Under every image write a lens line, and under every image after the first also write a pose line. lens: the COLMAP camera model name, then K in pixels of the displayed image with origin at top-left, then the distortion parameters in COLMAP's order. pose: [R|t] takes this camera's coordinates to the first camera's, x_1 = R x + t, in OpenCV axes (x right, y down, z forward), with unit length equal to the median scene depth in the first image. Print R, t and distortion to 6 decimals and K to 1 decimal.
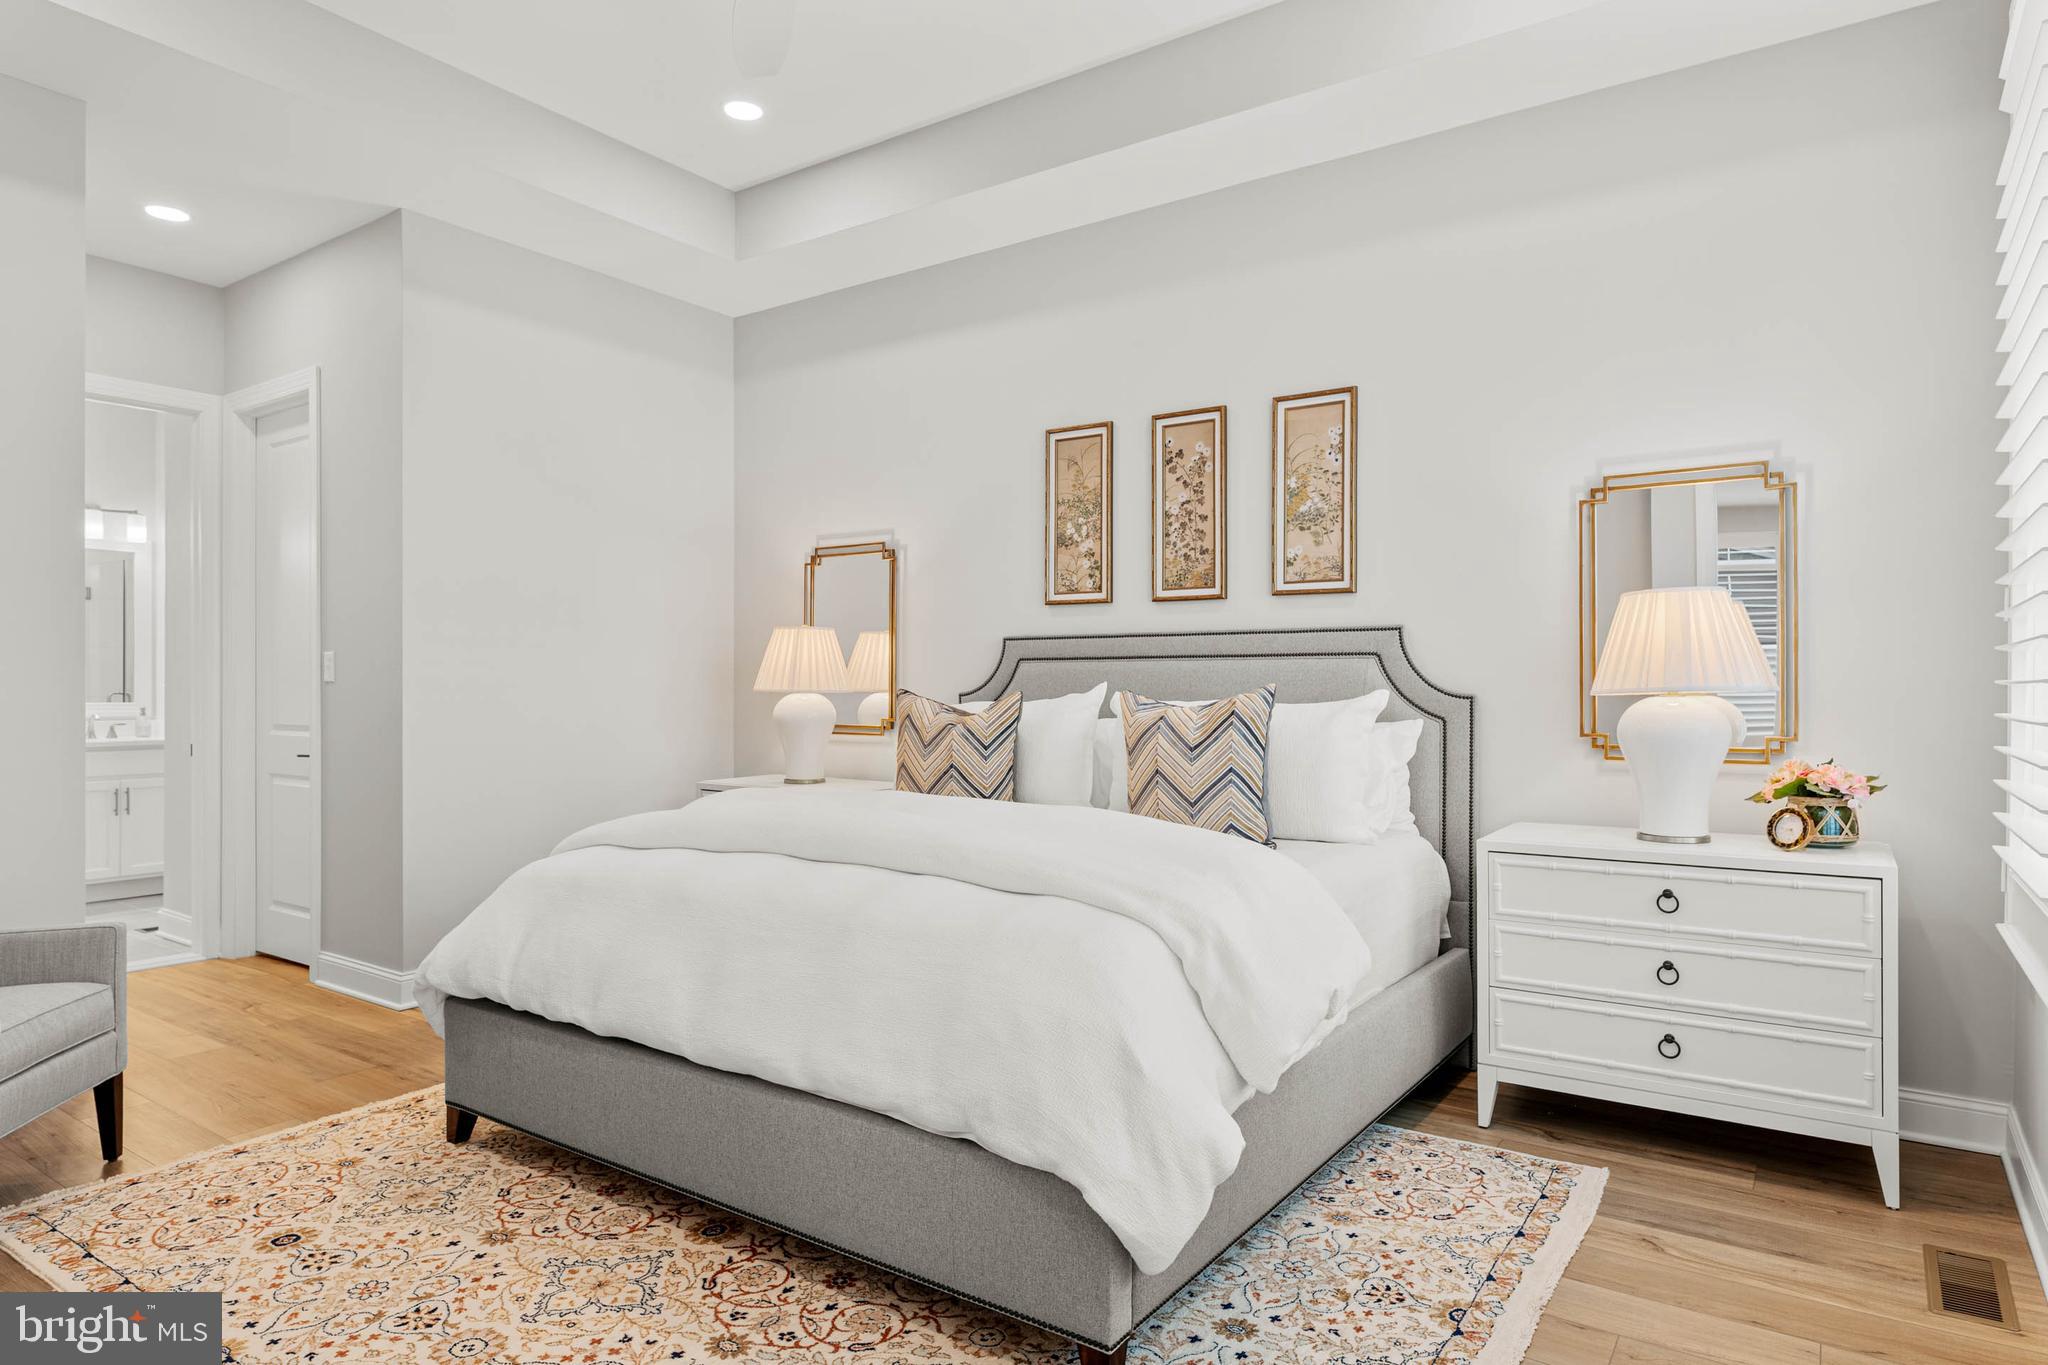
lens RADIAL K [[1180.2, 0, 1024.0], [0, 1180.2, 682.5], [0, 0, 1]] dist [-0.001432, -0.000053]
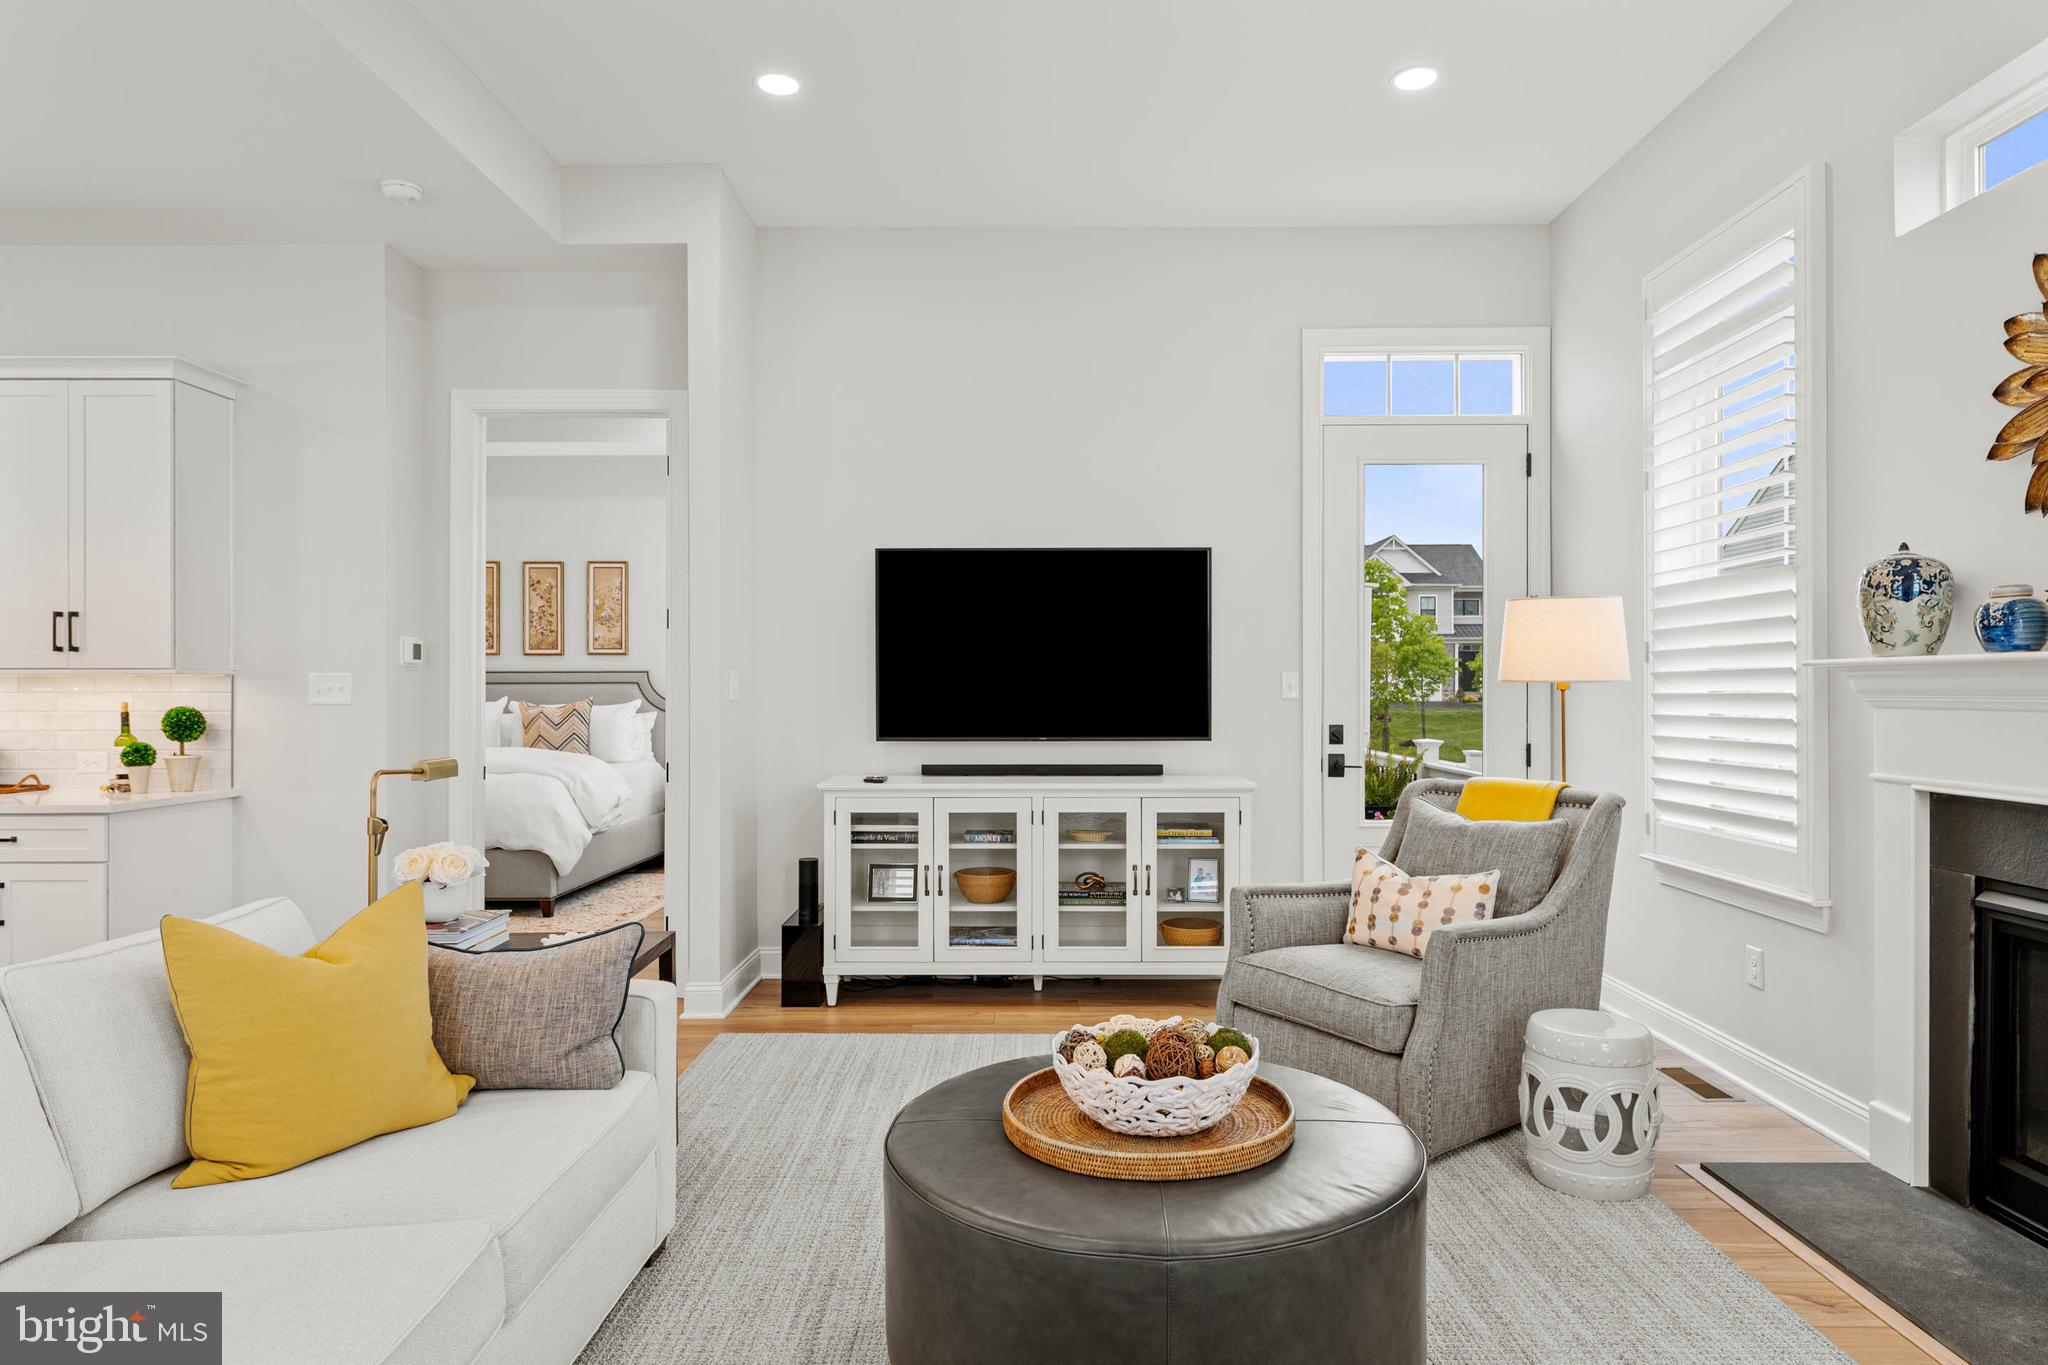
lens RADIAL K [[1180.2, 0, 1024.0], [0, 1180.2, 682.5], [0, 0, 1]] dist [-0.001432, -0.000053]
pose [[0.830314, -0.003428, 0.557286, -0.360699], [0.006187, 0.999976, -0.003067, -0.014234], [-0.557262, 0.005994, 0.830315, -1.347329]]
